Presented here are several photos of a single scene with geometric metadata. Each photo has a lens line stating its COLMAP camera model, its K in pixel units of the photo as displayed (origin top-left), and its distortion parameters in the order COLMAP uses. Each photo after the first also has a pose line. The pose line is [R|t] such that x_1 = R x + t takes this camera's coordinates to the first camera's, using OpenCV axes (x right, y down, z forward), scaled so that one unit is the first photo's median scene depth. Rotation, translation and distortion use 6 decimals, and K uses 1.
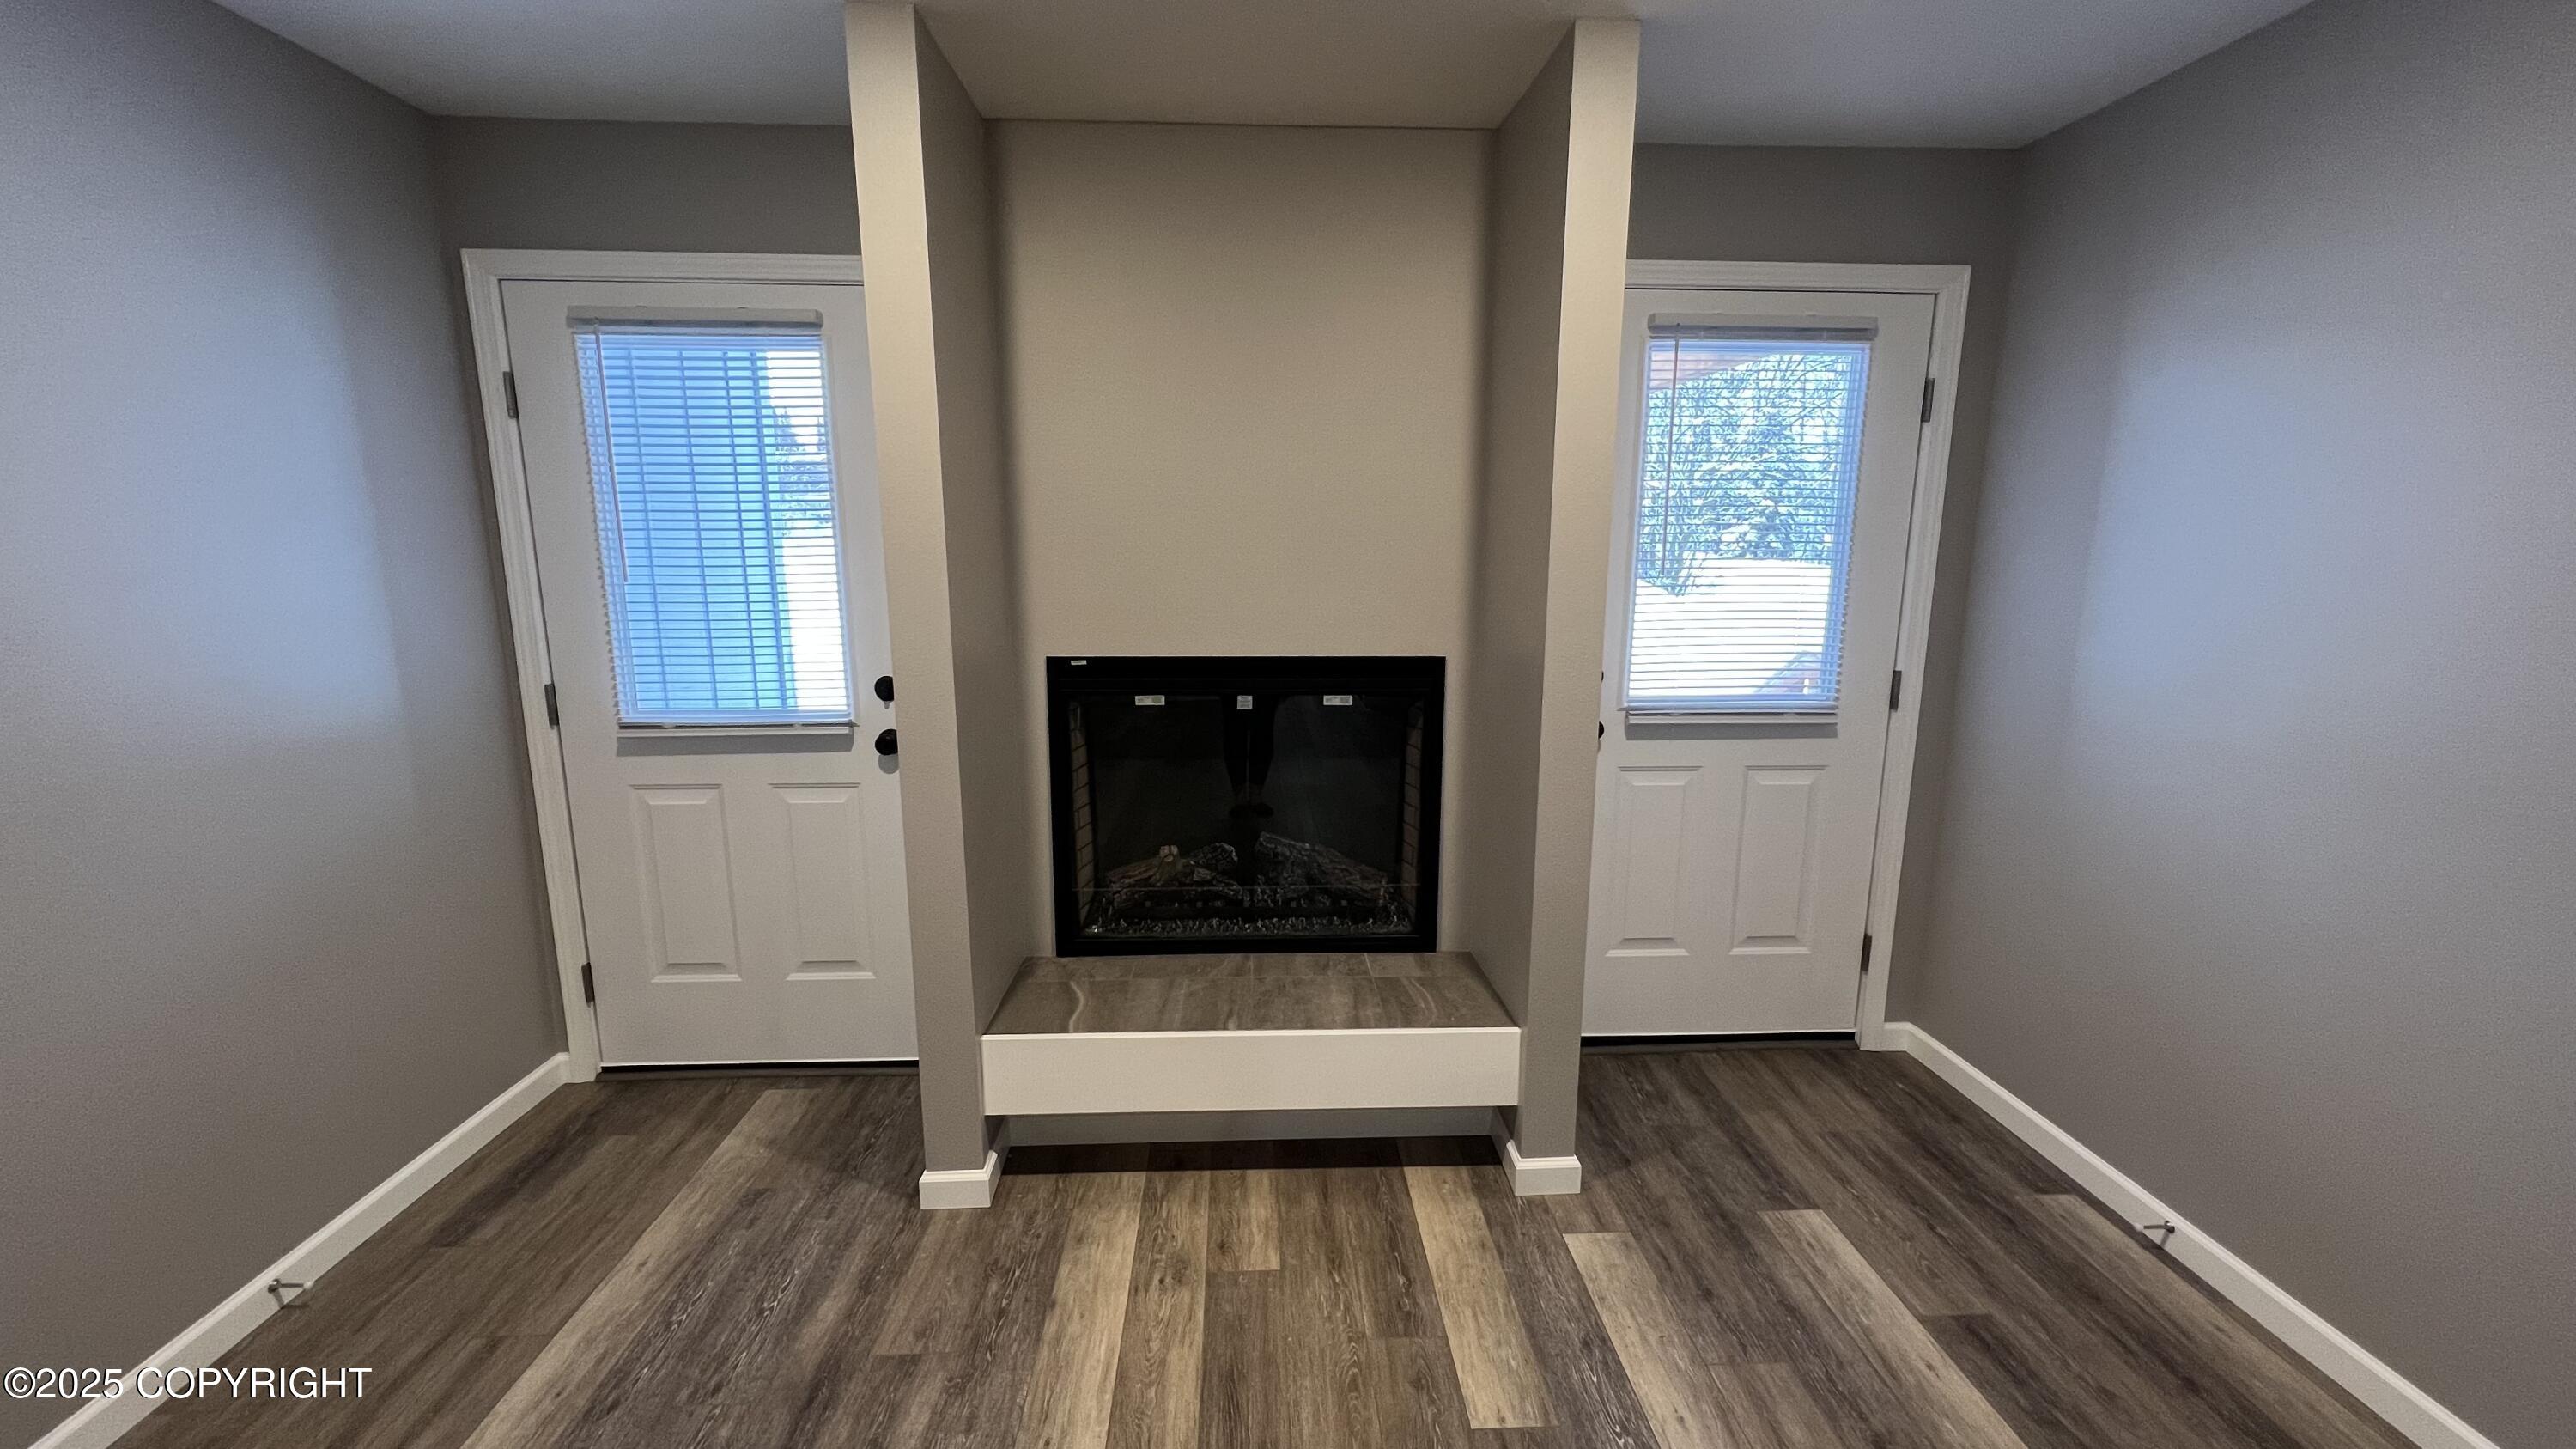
lens RADIAL K [[1027.8, 0, 1288.0], [0, 1027.8, 724.5], [0, 0, 1]] dist [0.001083, 0.000009]
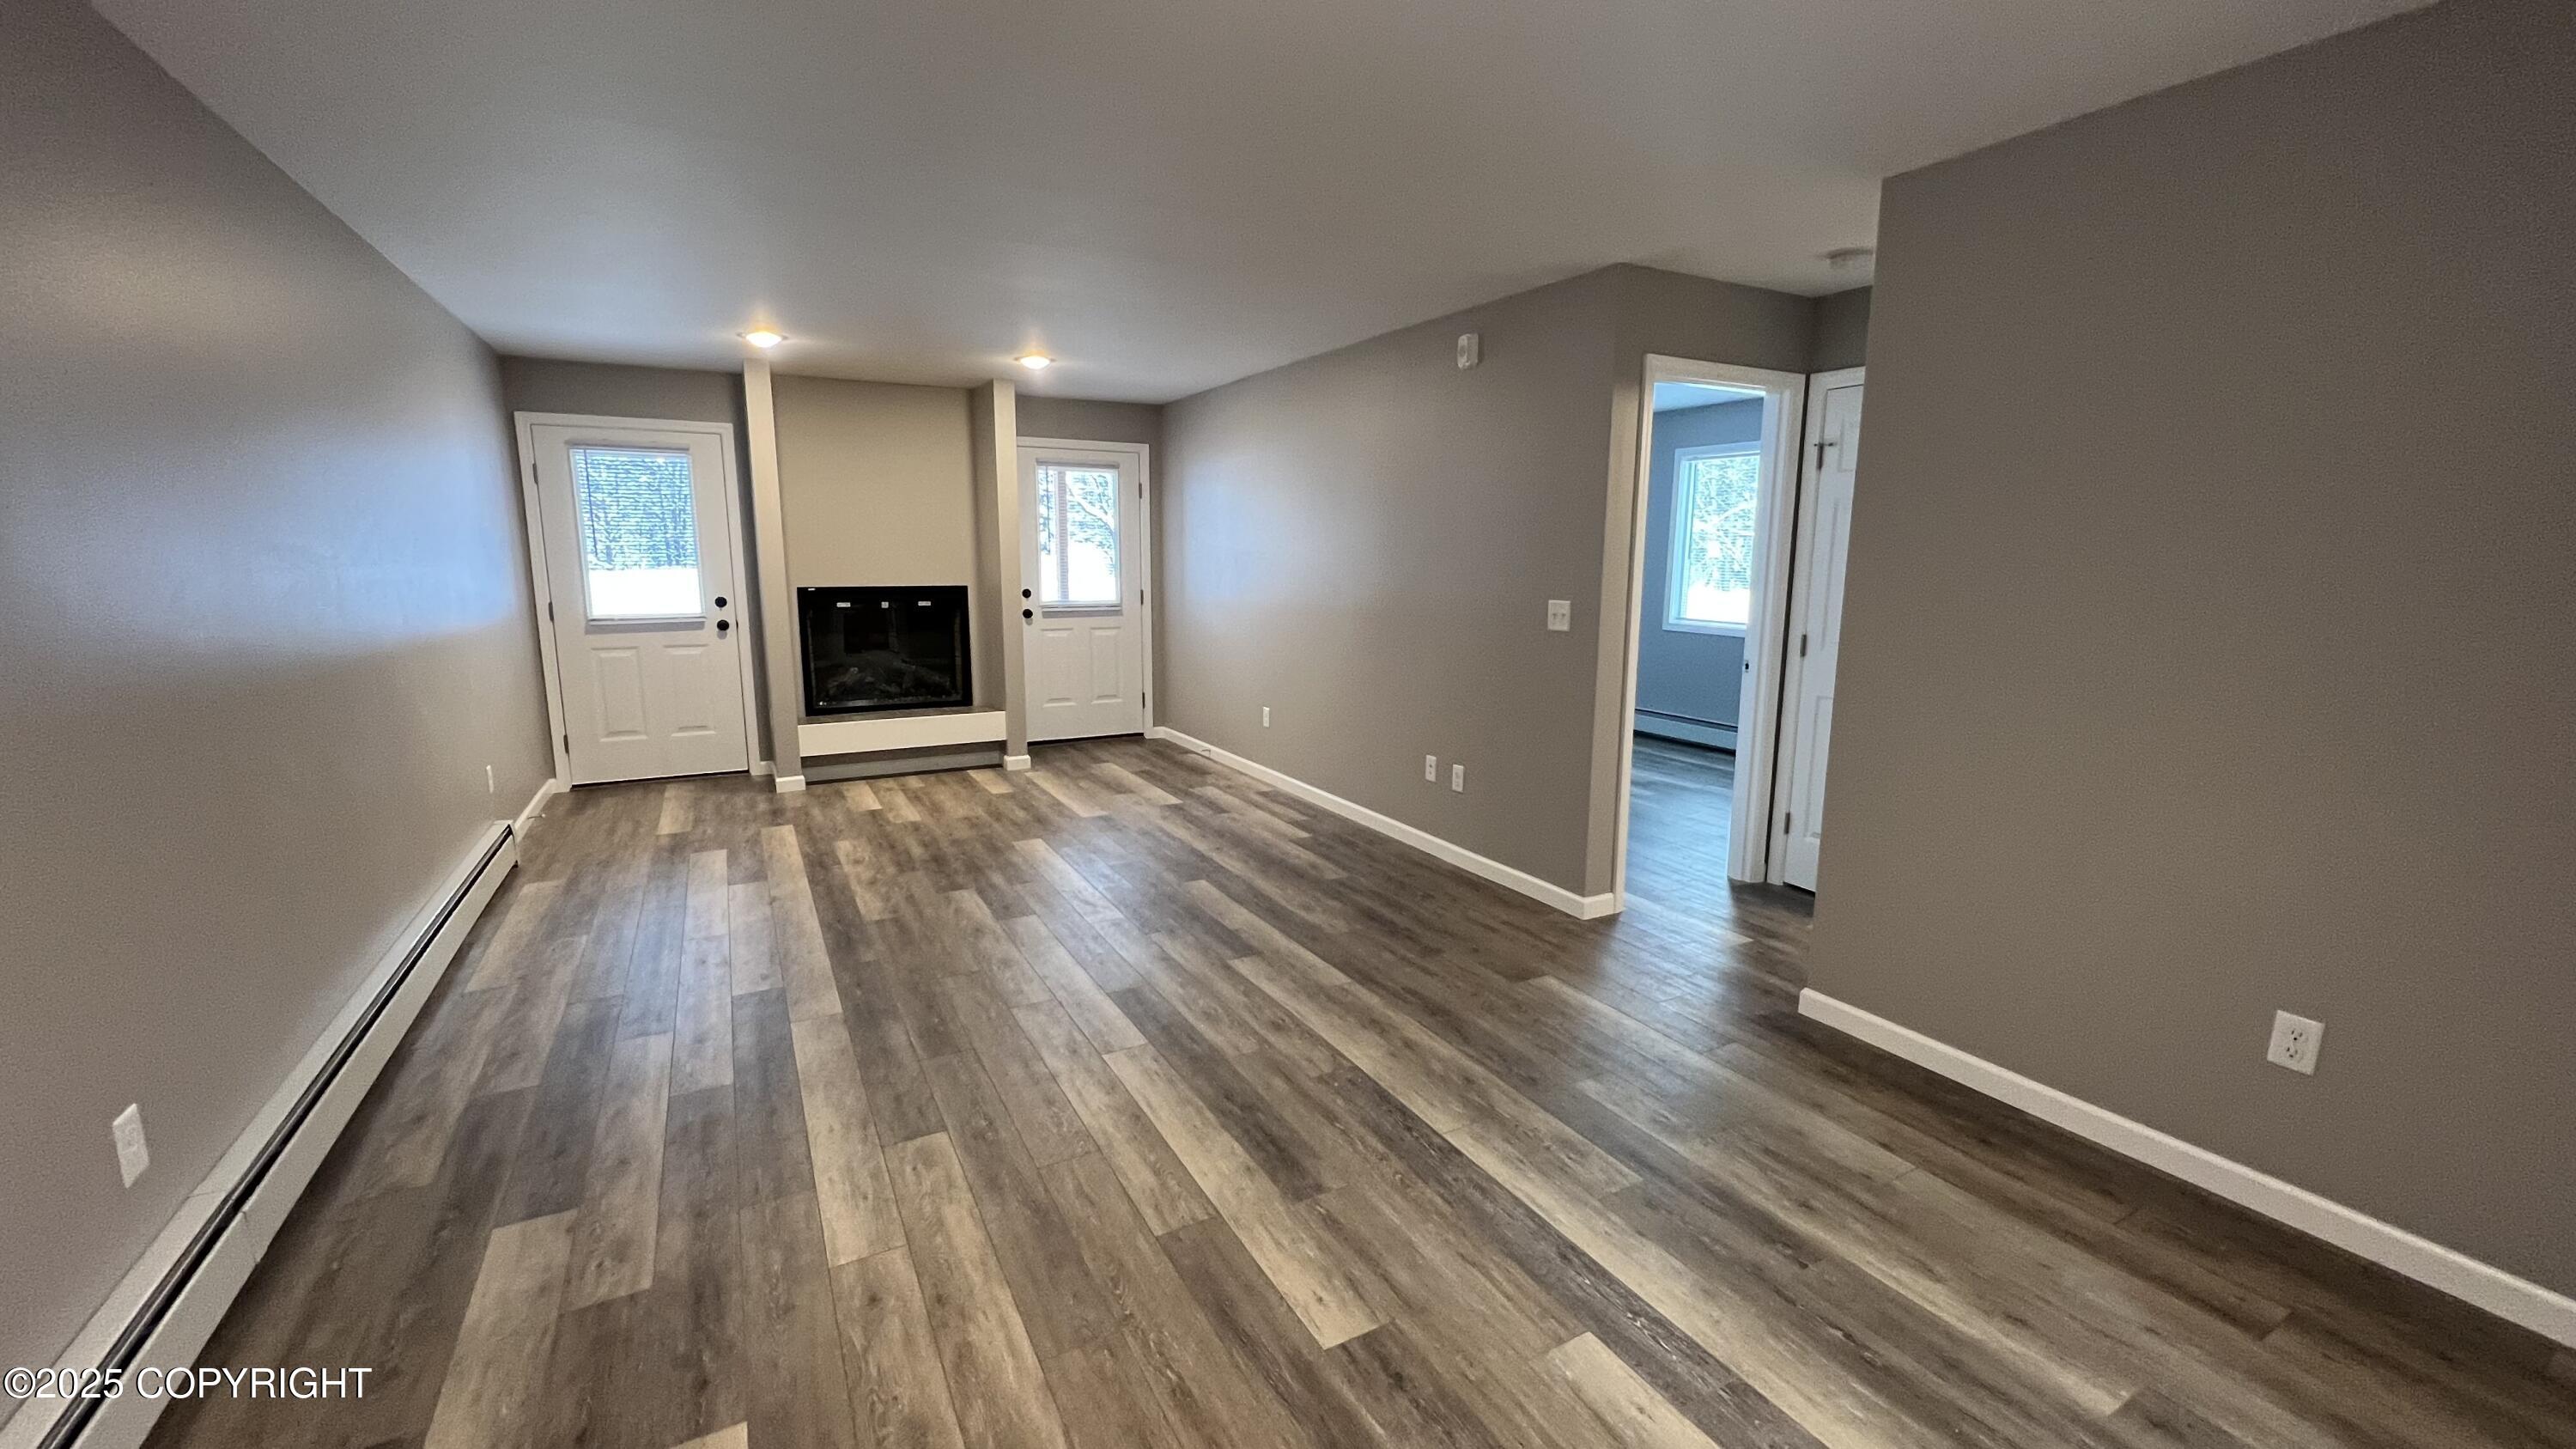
lens RADIAL K [[1027.8, 0, 1288.0], [0, 1027.8, 724.5], [0, 0, 1]] dist [0.001083, 0.000009]
pose [[0.896920, -0.073186, 0.436093, -0.272608], [0.075231, 0.997086, 0.012604, 0.308212], [-0.435745, 0.021503, 0.899813, -1.648850]]
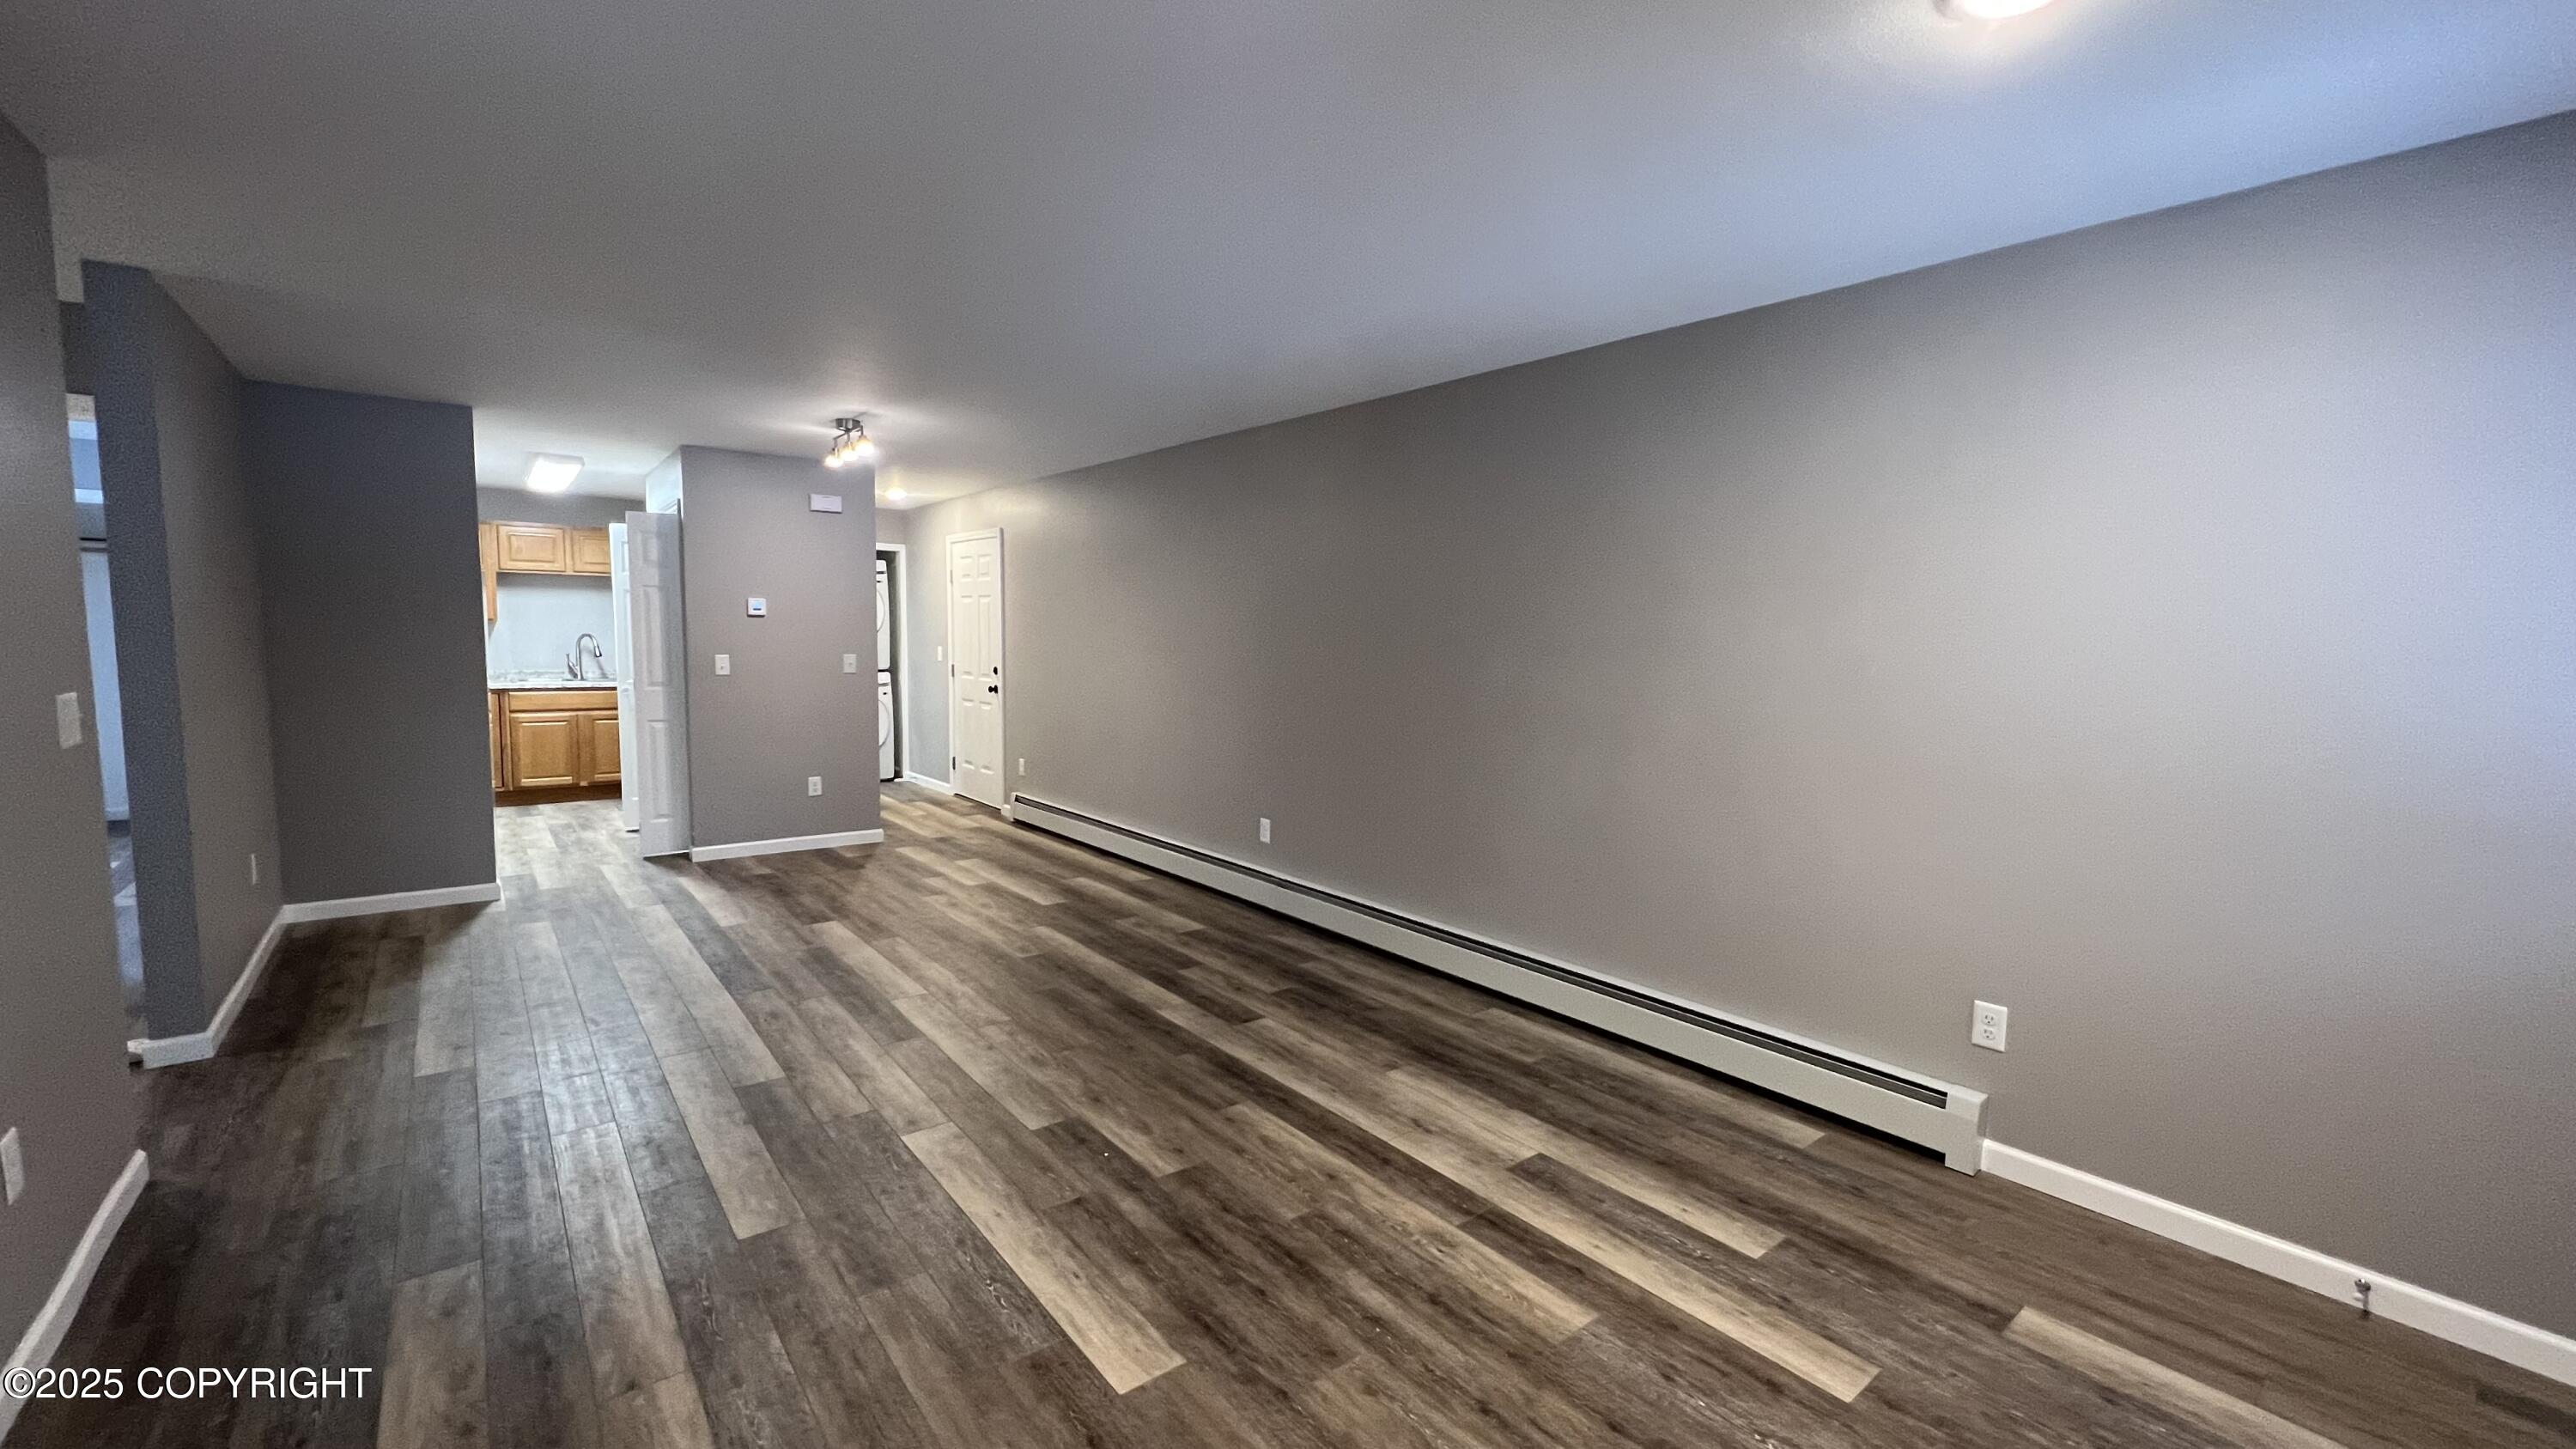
lens RADIAL K [[1027.8, 0, 1288.0], [0, 1027.8, 724.5], [0, 0, 1]] dist [0.001083, 0.000009]
pose [[-0.806310, 0.036879, -0.590342, 0.438150], [-0.122821, 0.965862, 0.228092, -0.115625], [0.578601, 0.256419, -0.774254, 0.763185]]
